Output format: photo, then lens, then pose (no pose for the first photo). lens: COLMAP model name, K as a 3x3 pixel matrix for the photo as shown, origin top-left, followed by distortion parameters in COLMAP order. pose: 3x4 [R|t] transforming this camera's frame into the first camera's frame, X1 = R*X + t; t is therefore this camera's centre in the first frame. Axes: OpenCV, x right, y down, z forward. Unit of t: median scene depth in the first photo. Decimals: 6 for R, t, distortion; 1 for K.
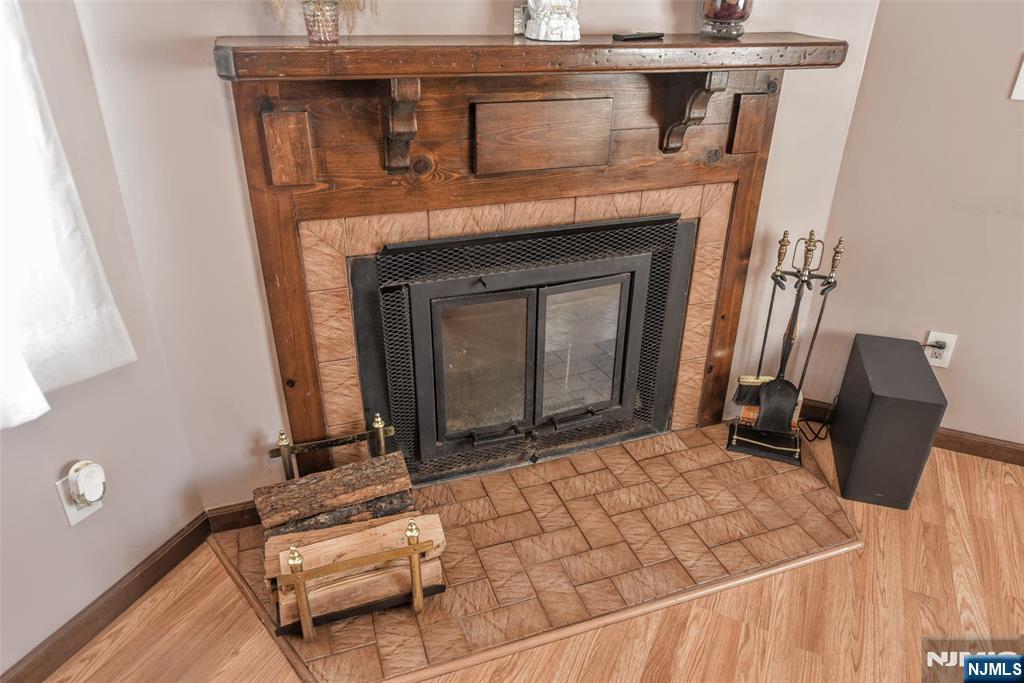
lens RADIAL K [[660.8, 0, 512.0], [0, 660.8, 341.5], [0, 0, 1]] dist [-0.006577, -0.001192]
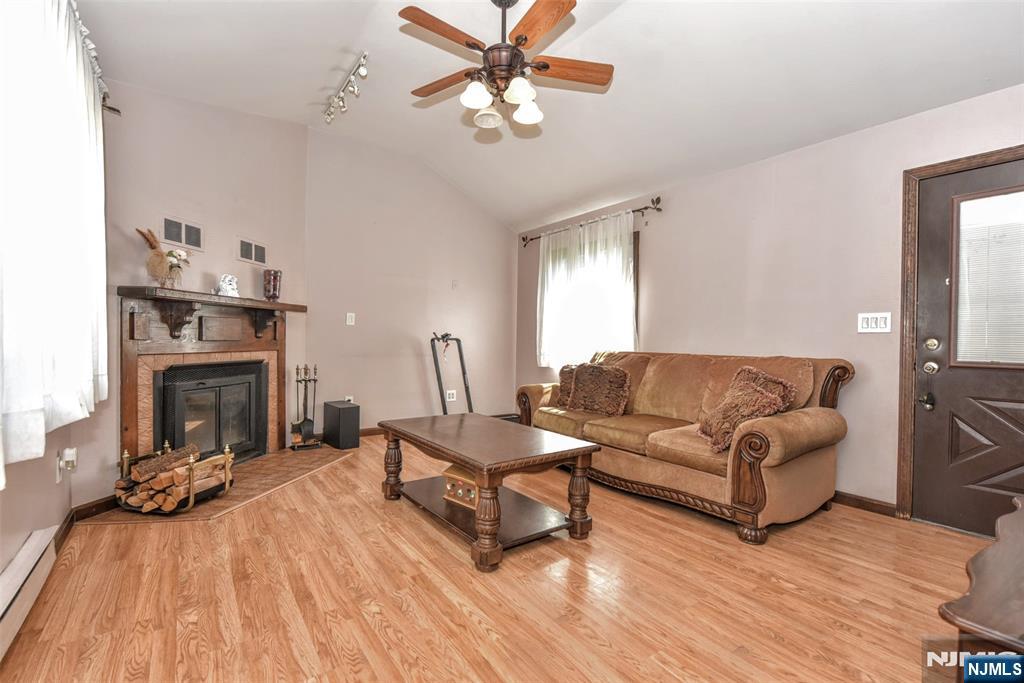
lens RADIAL K [[465.4, 0, 512.0], [0, 465.4, 341.5], [0, 0, 1]] dist [0.000840, 0.000031]
pose [[0.507718, -0.013100, 0.861424, -0.961474], [0.390914, 0.894530, -0.216799, 0.609448], [-0.767730, 0.446815, 0.459290, -0.802280]]
